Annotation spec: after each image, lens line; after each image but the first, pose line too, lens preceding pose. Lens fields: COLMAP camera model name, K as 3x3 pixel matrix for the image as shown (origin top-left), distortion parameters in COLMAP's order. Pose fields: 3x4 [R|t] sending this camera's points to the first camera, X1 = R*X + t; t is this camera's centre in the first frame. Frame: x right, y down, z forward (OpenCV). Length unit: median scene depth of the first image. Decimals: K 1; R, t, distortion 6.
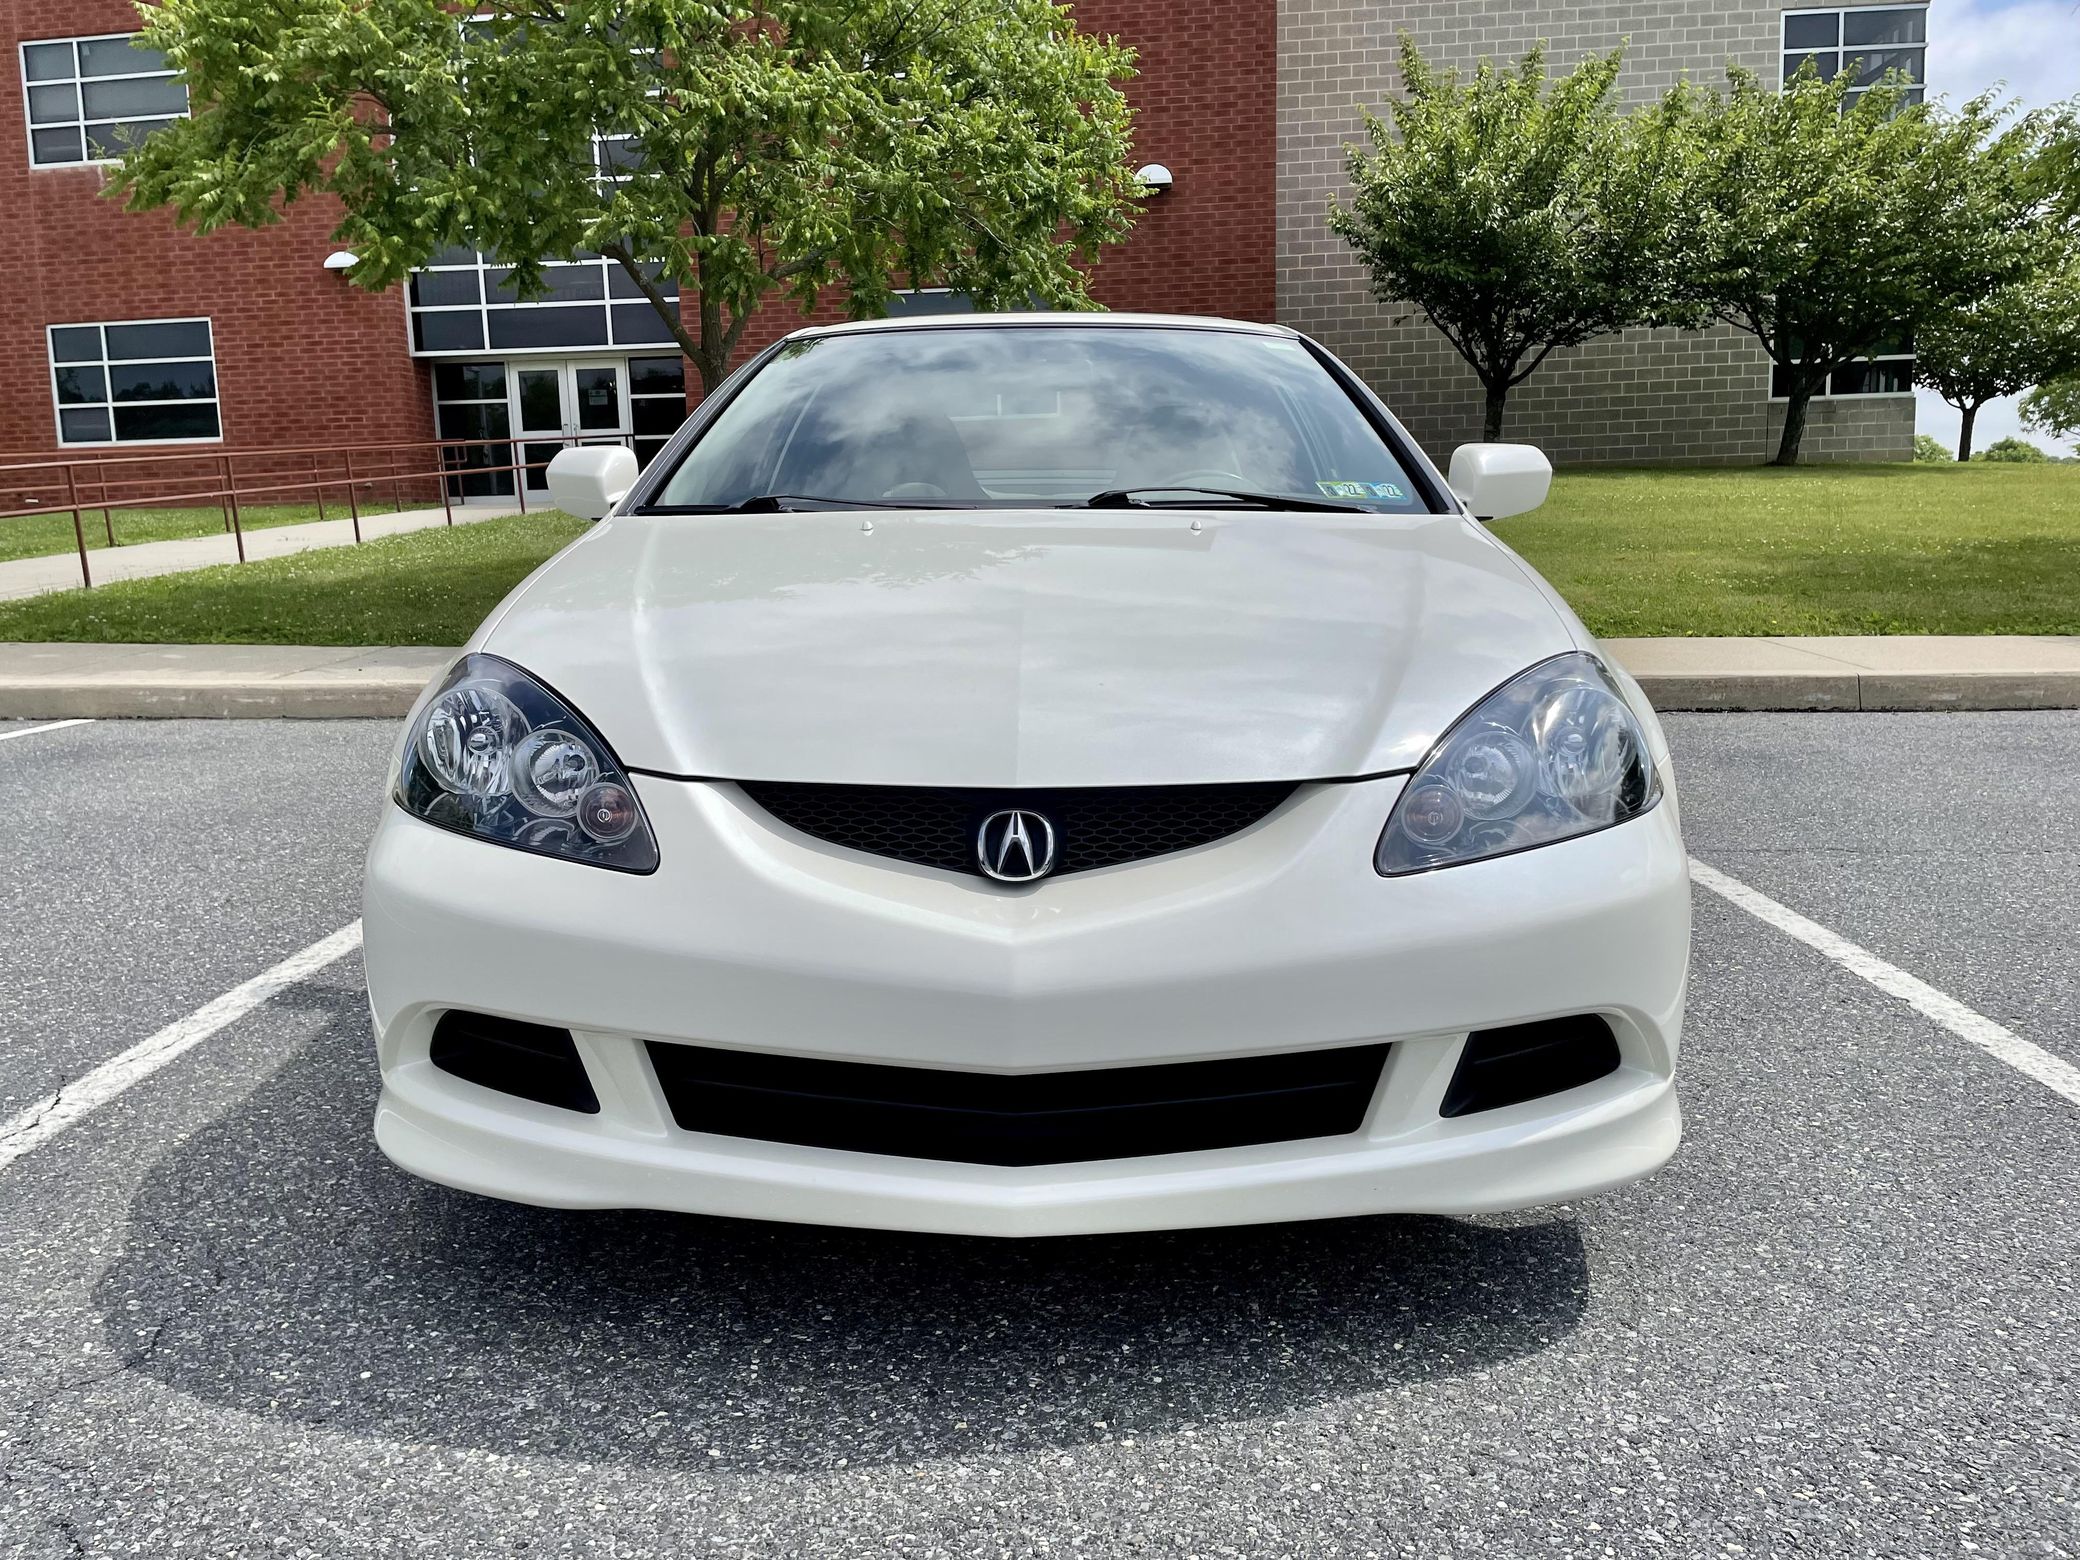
lens RADIAL K [[1628.8, 0, 1056.6], [0, 1628.8, 767.7], [0, 0, 1]] dist [0.089654, -0.123807]
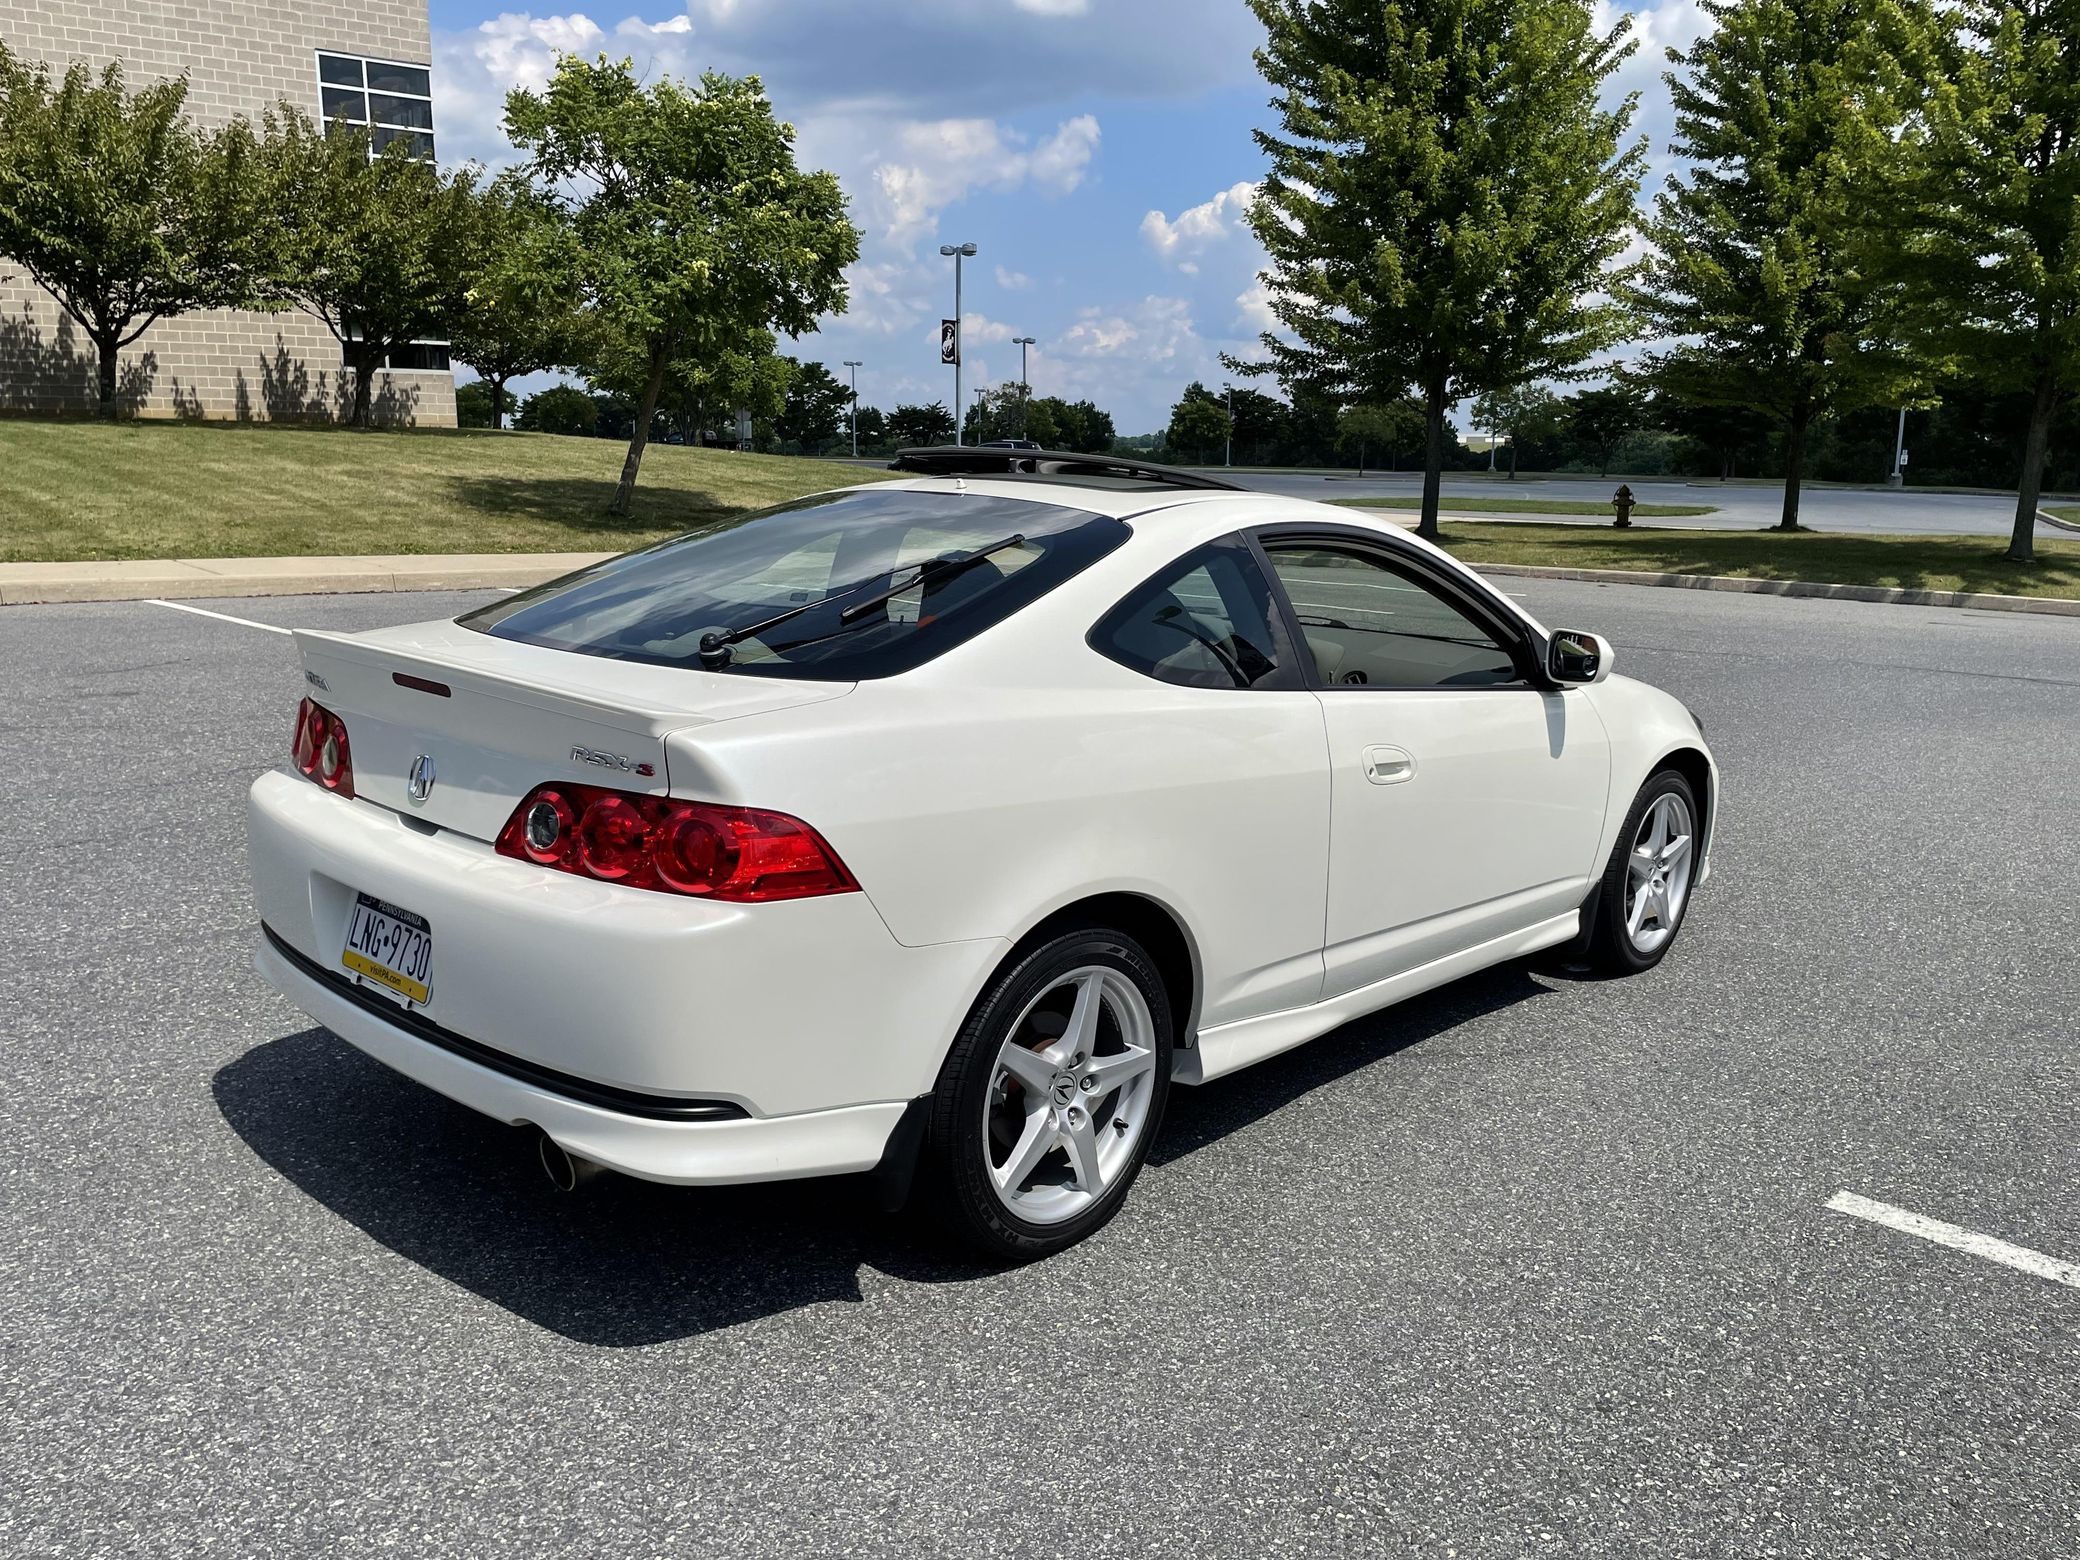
lens RADIAL K [[1606.2, 0, 1015.7], [0, 1606.2, 787.6], [0, 0, 1]] dist [0.082872, -0.112990]
pose [[0.712007, -0.114299, 0.692807, -0.251098], [0.074208, 0.993386, 0.087623, 0.055717], [-0.698240, -0.010976, 0.715780, -0.634164]]
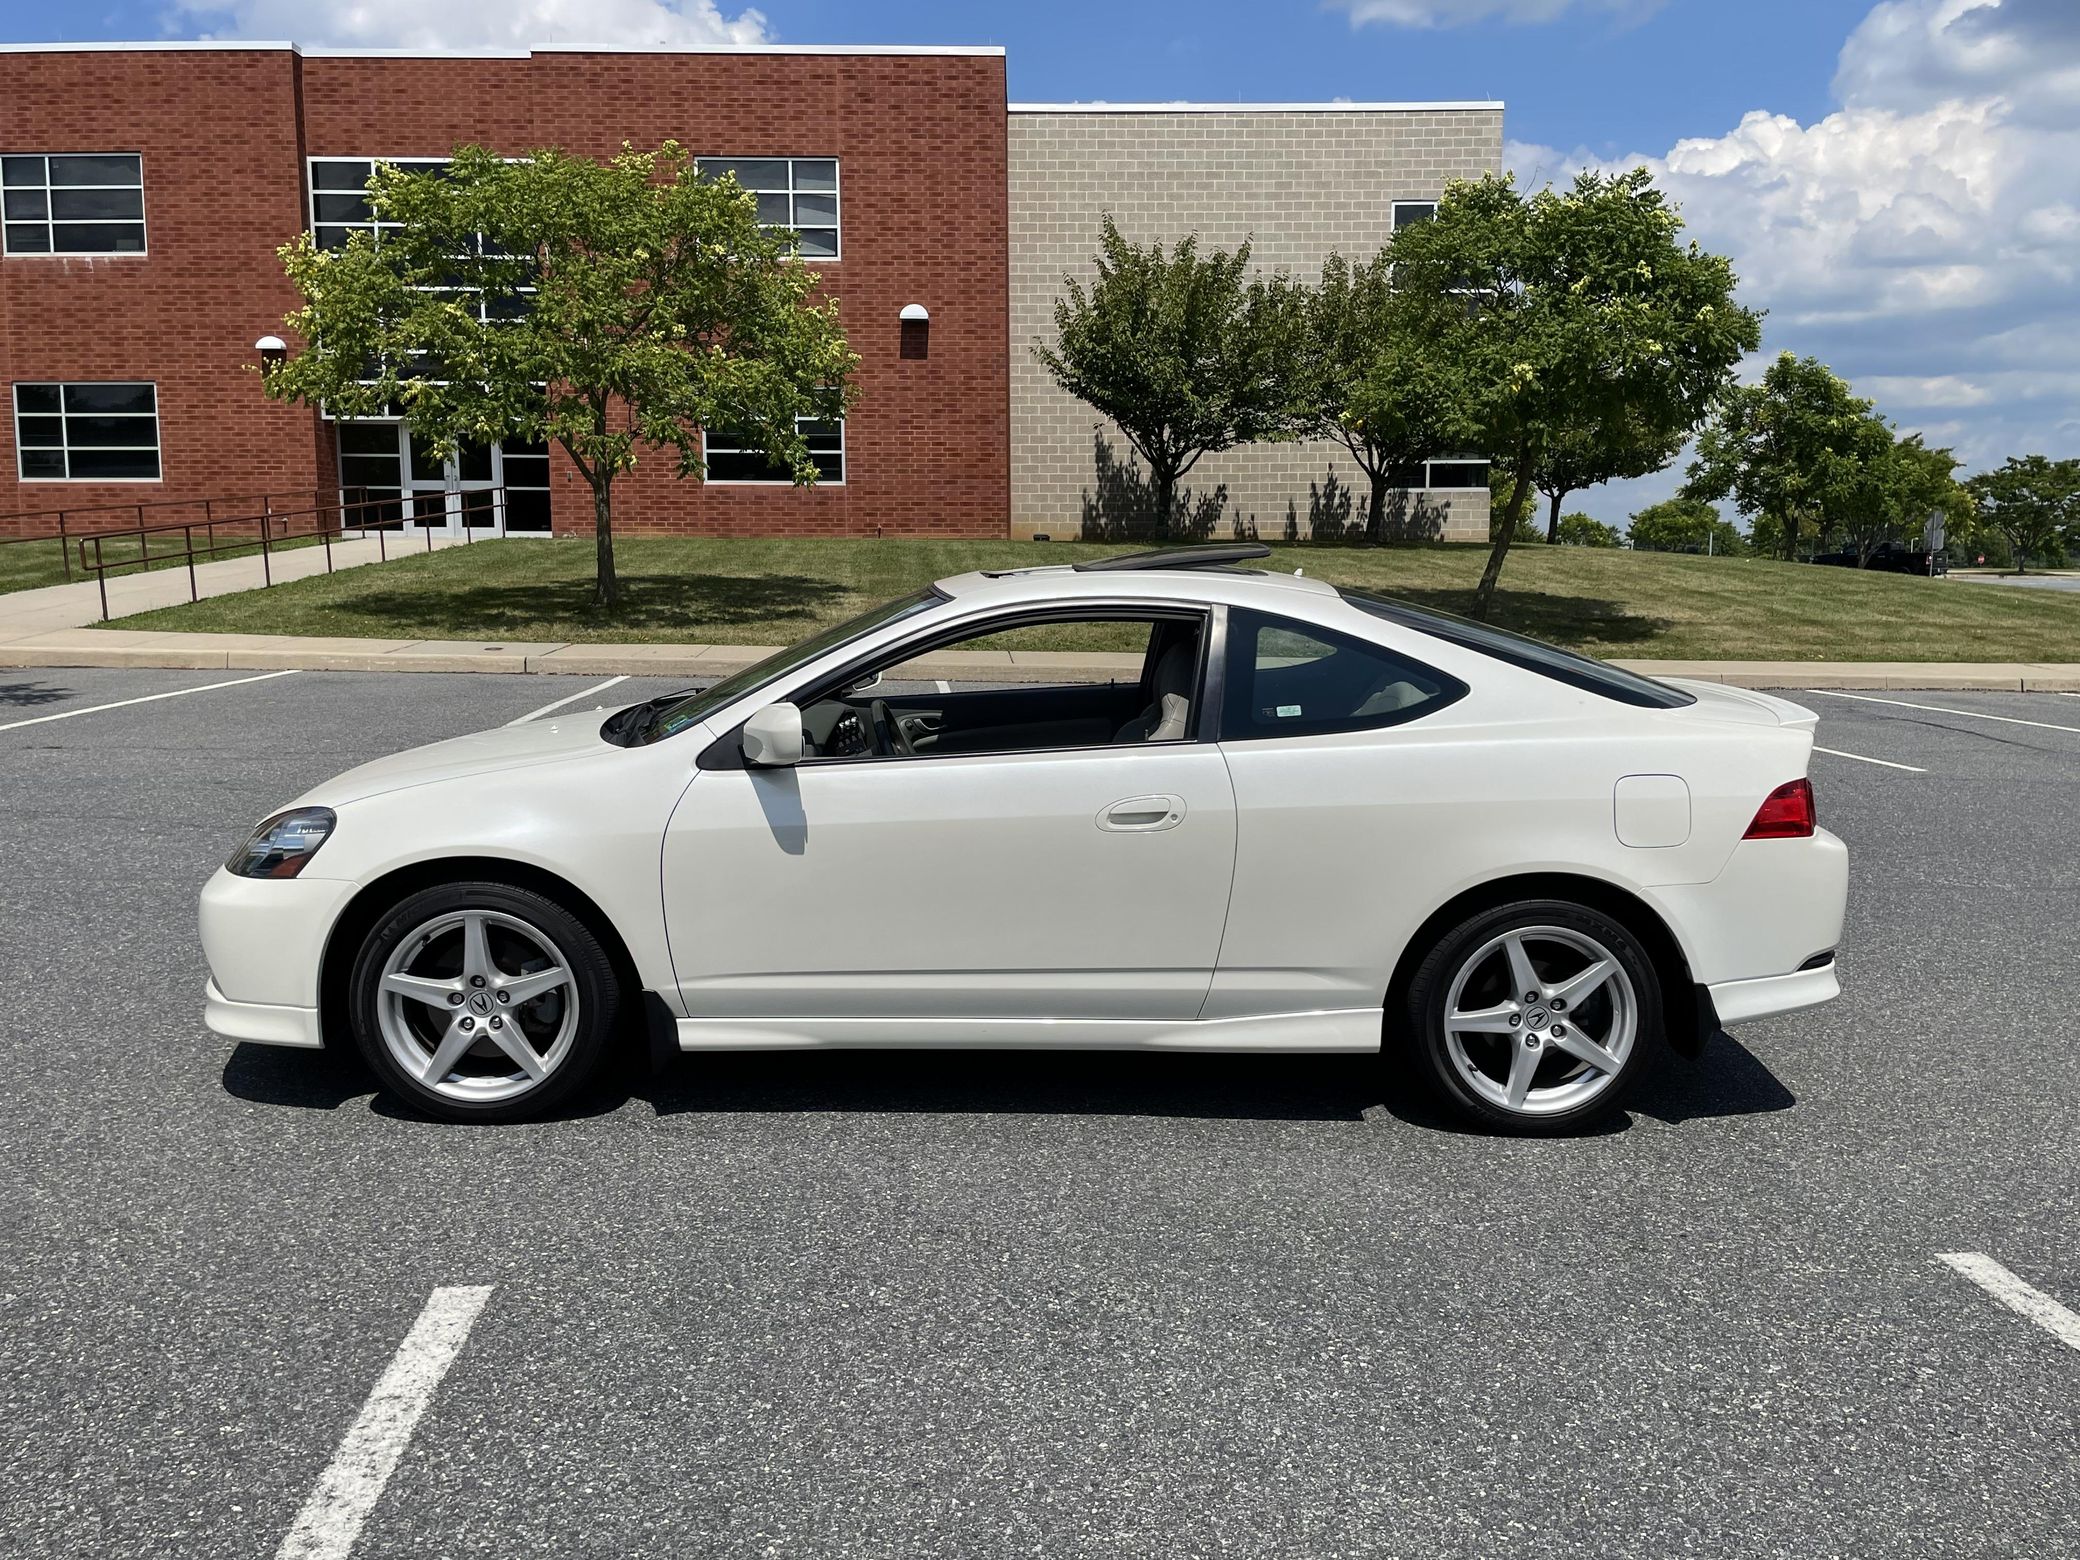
lens RADIAL K [[1644.2, 0, 1057.3], [0, 1644.2, 767.1], [0, 0, 1]] dist [0.095449, -0.124462]
pose [[0.994690, 0.015490, 0.101746, 0.099887], [-0.013630, 0.999728, -0.018948, 0.080911], [-0.102012, 0.017461, 0.994630, -0.810006]]
